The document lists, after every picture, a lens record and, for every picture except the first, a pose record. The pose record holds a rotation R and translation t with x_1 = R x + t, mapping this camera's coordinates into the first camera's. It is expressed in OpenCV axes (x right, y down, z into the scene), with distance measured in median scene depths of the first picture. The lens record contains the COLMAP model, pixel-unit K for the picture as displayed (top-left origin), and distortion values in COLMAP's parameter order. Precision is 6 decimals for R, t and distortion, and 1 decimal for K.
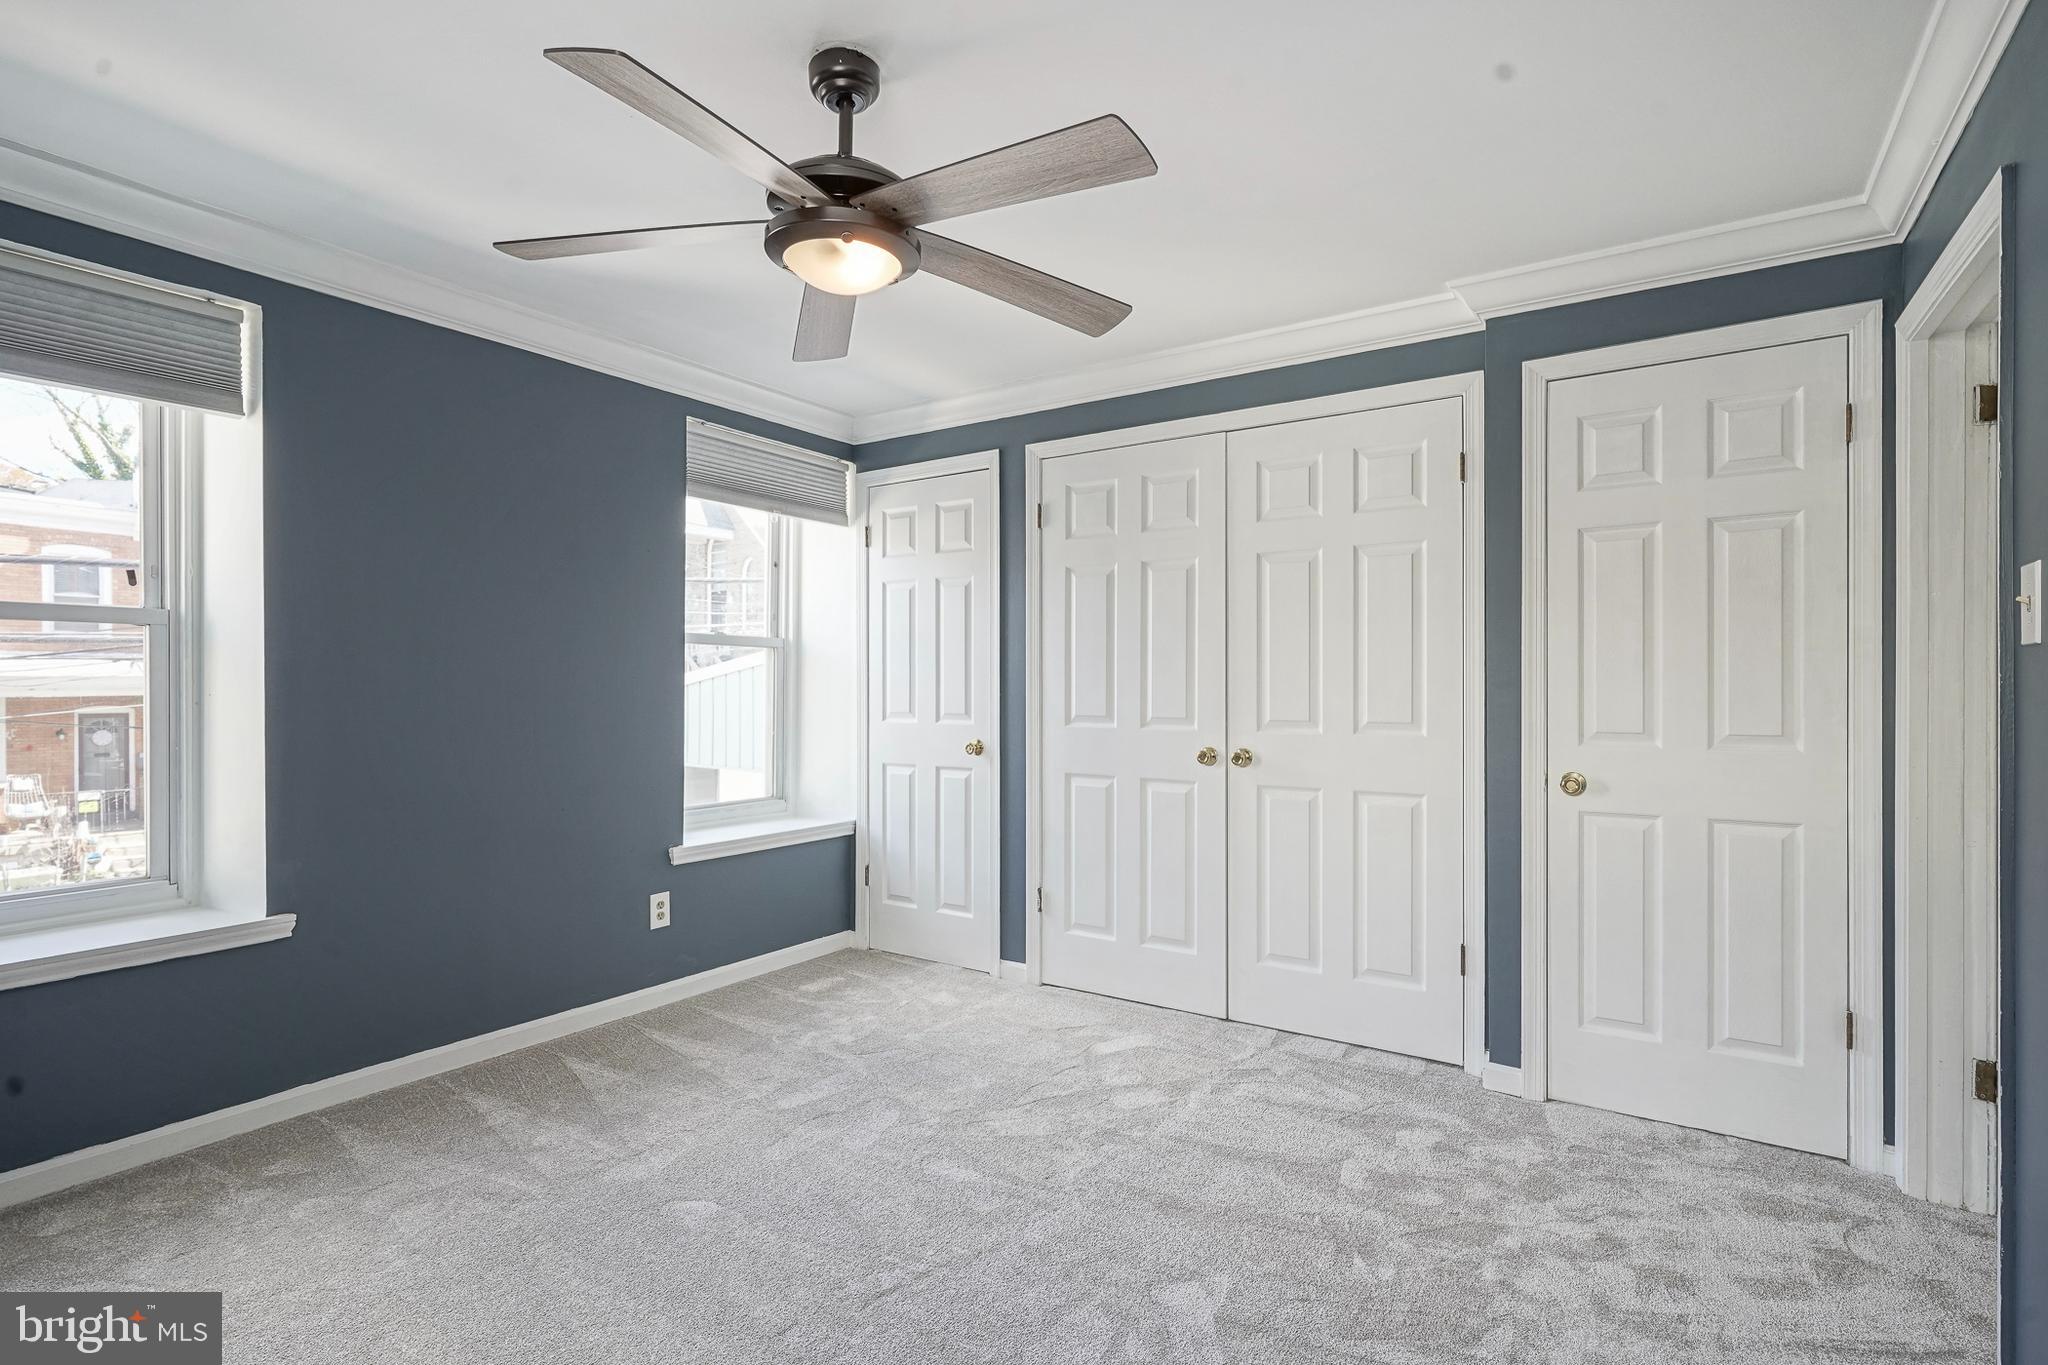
lens RADIAL K [[974.5, 0, 1024.0], [0, 974.5, 682.5], [0, 0, 1]] dist [-0.020027, 0.000280]
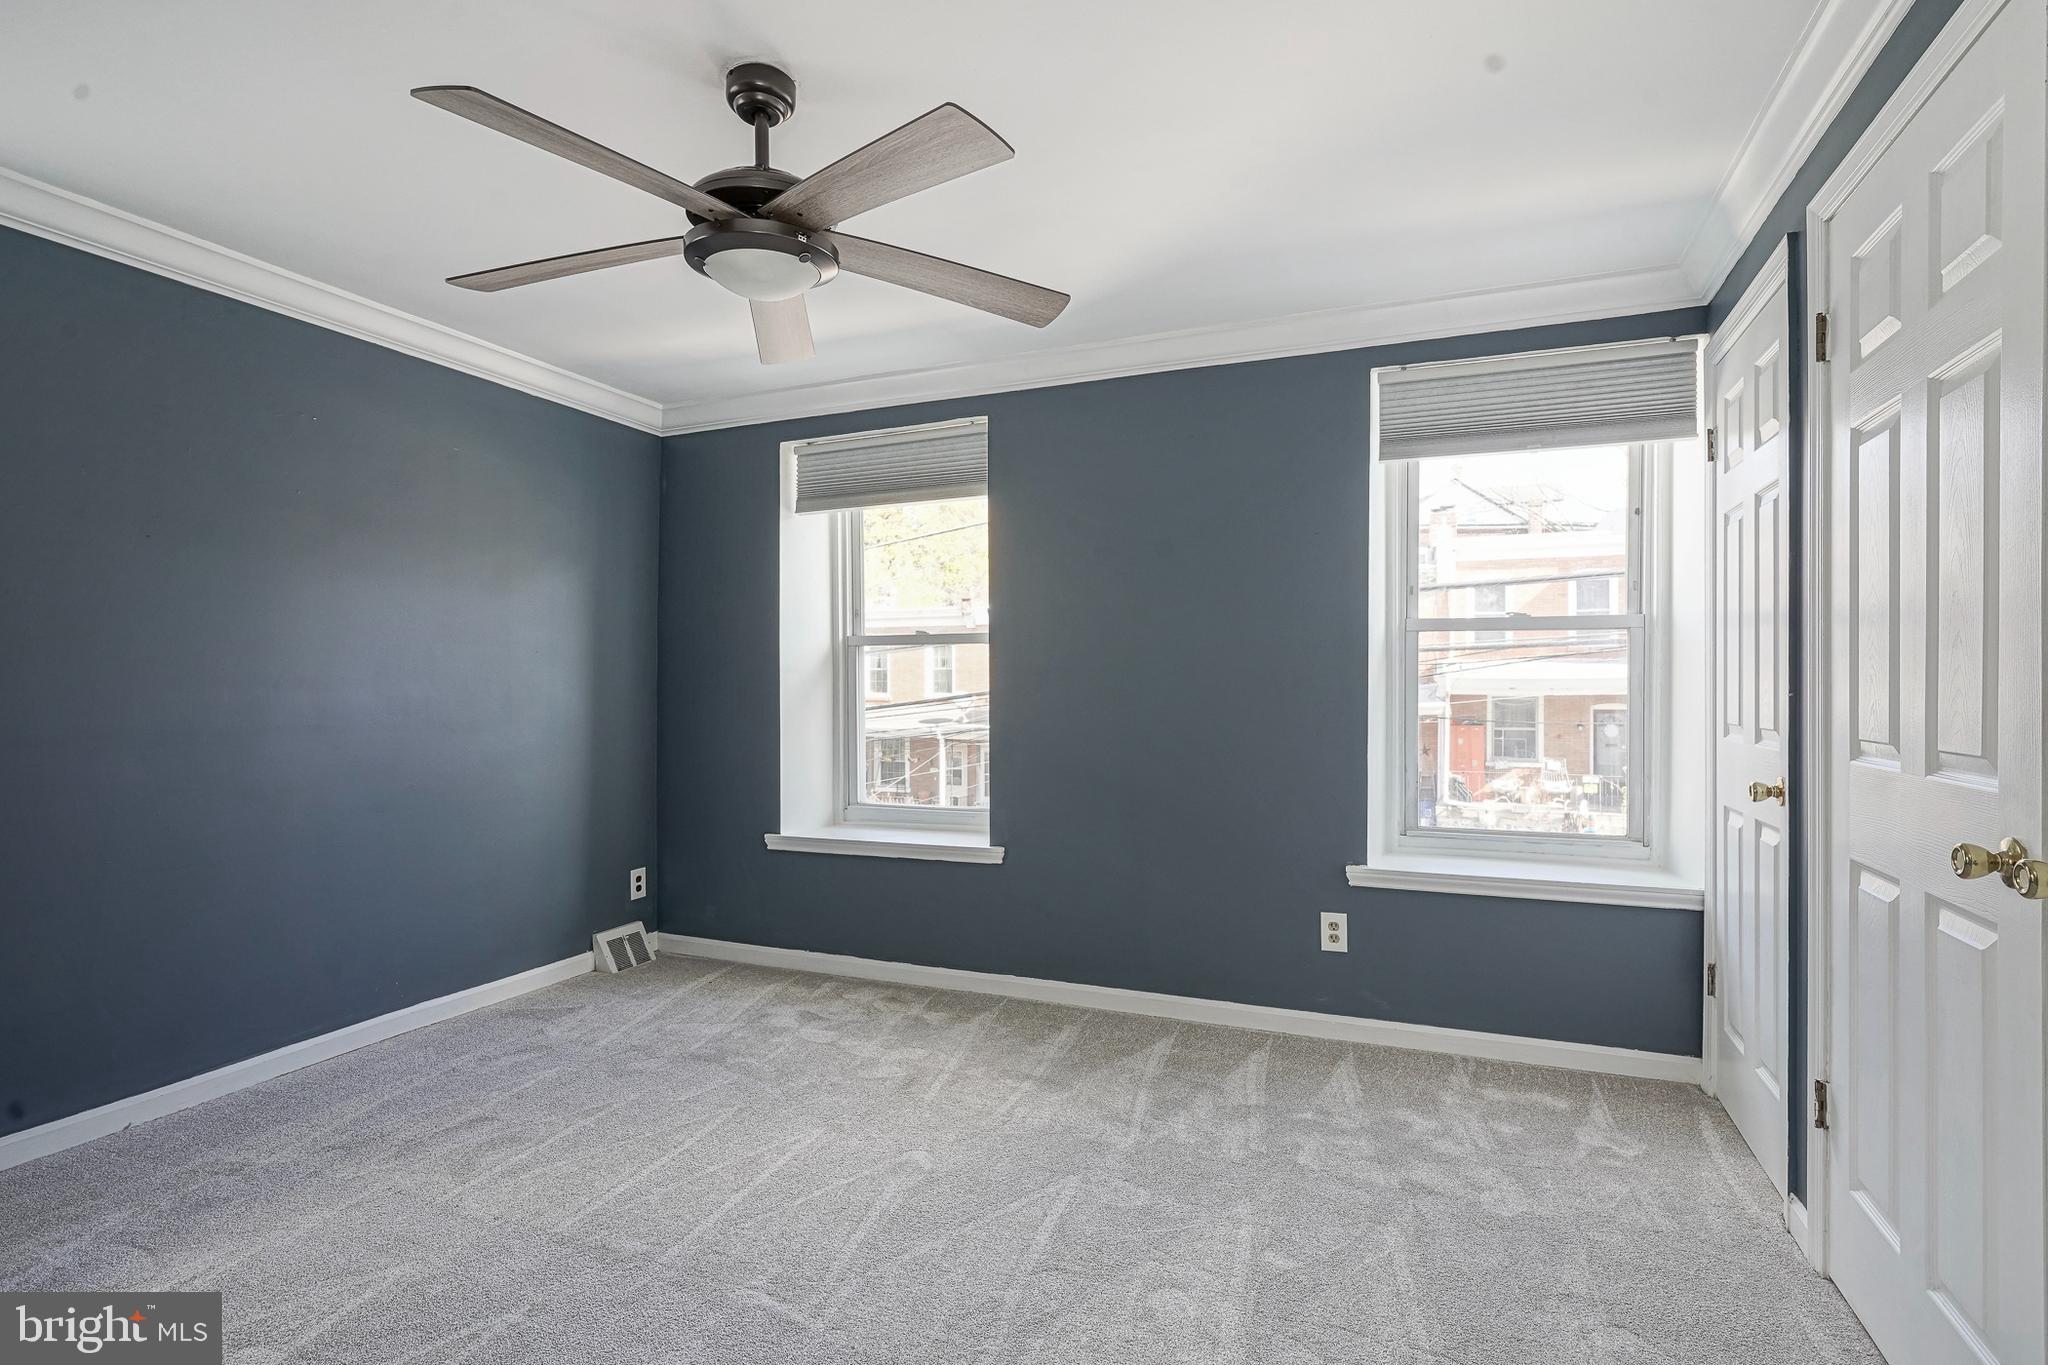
lens RADIAL K [[998.0, 0, 1033.9], [0, 998.0, 680.3], [0, 0, 1]] dist [-0.003861, 0.004962]
pose [[0.207150, -0.006064, -0.978290, 0.456230], [0.004644, 0.999976, -0.005215, 0.004806], [0.978298, -0.003463, 0.207173, 0.518245]]
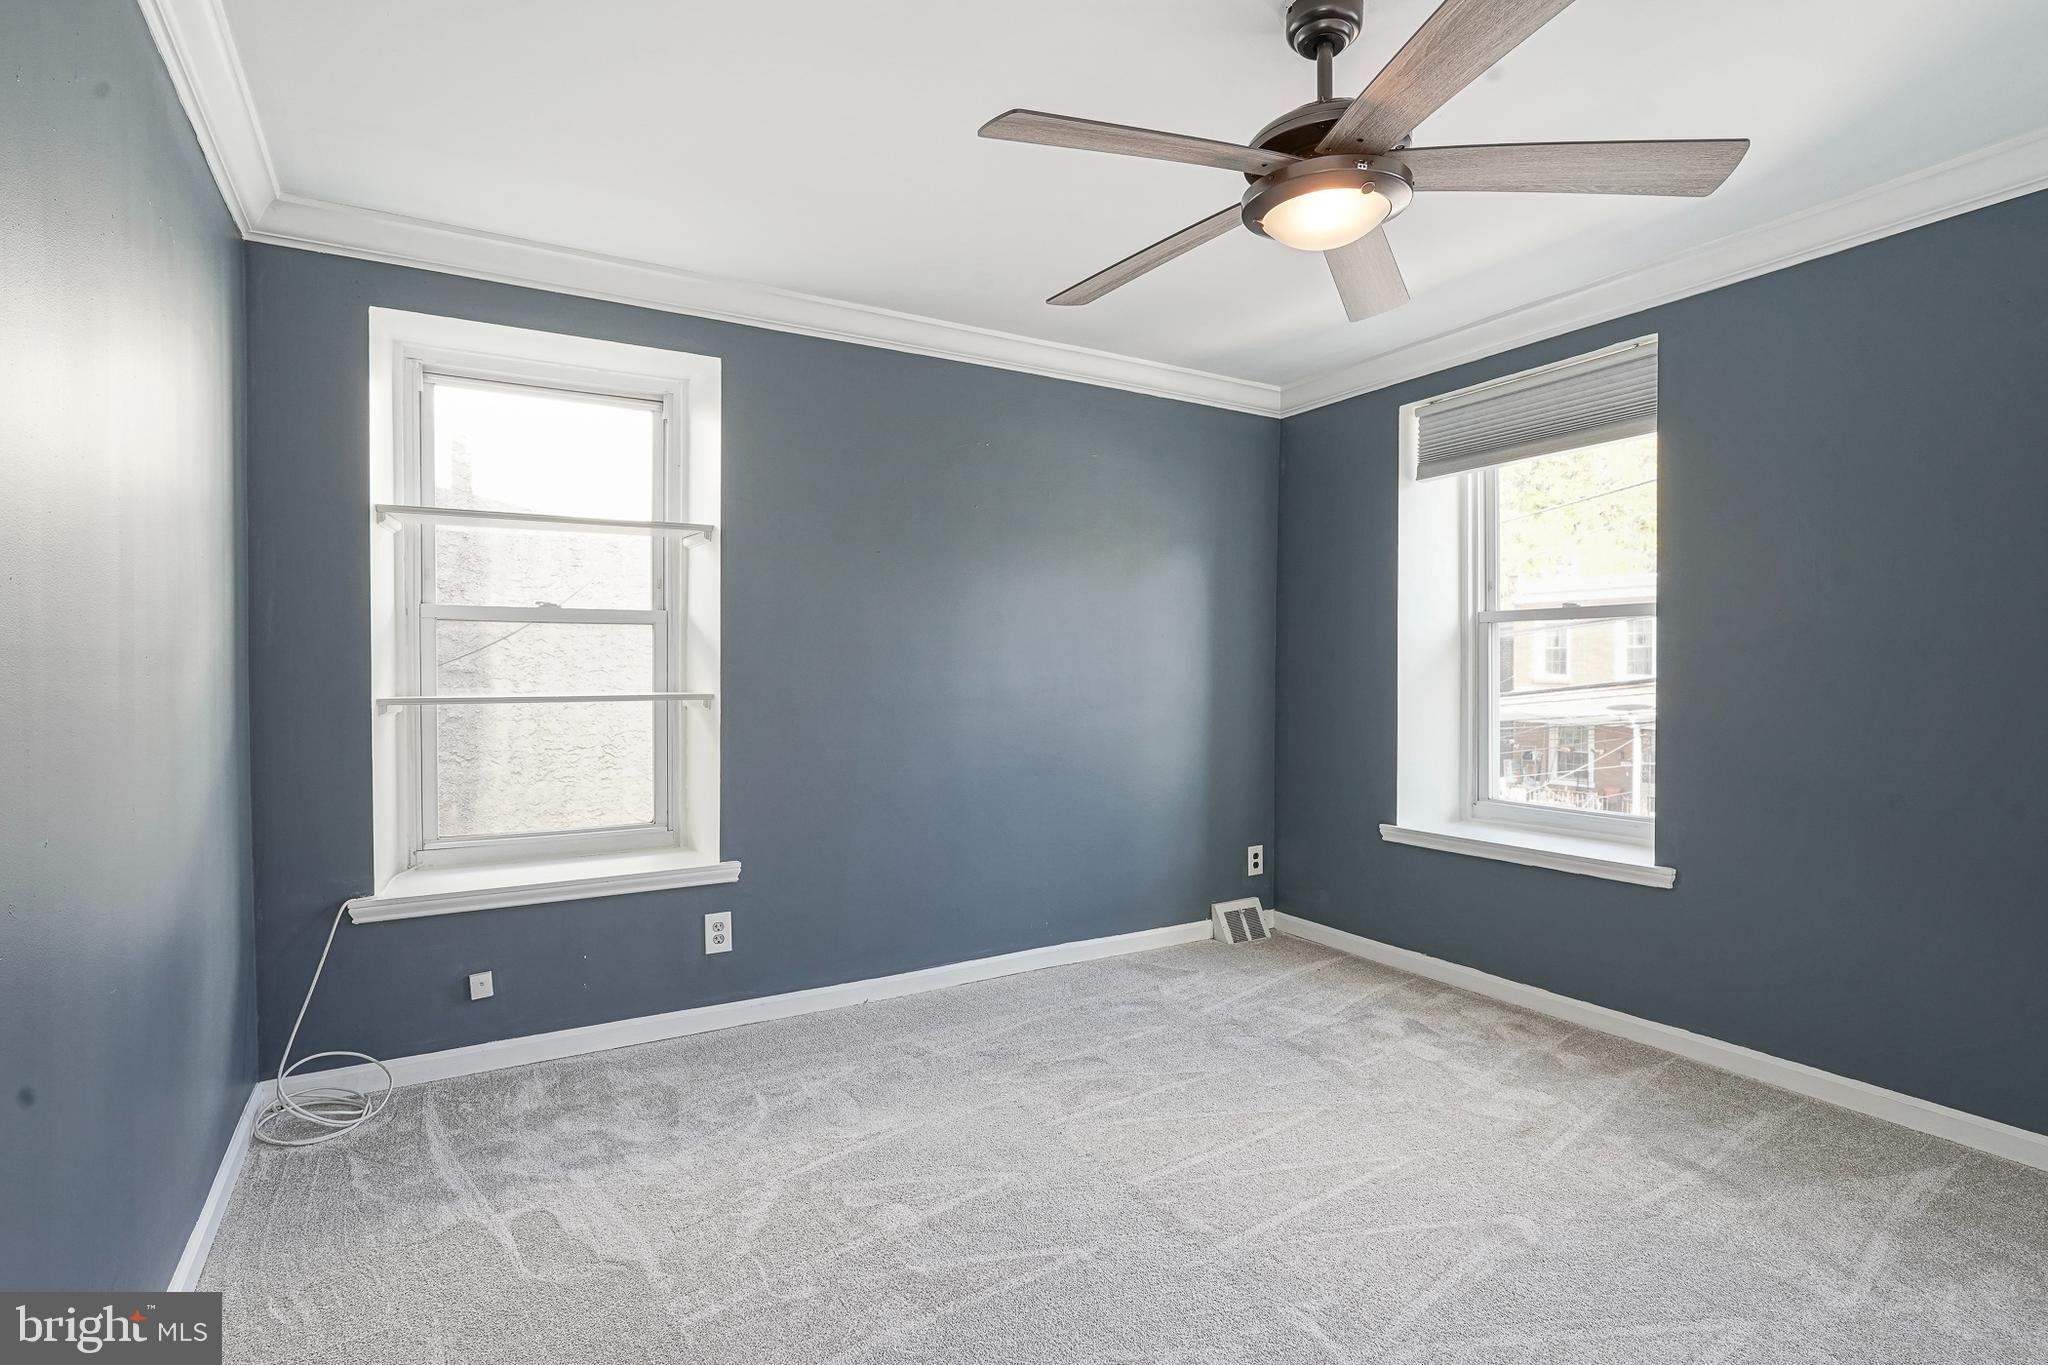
lens RADIAL K [[998.0, 0, 1033.9], [0, 998.0, 680.3], [0, 0, 1]] dist [-0.003861, 0.004962]
pose [[-0.416532, 0.012096, -0.909041, 0.412804], [0.003397, 0.999925, 0.011749, 0.003706], [0.909115, 0.001805, -0.416542, 0.561360]]
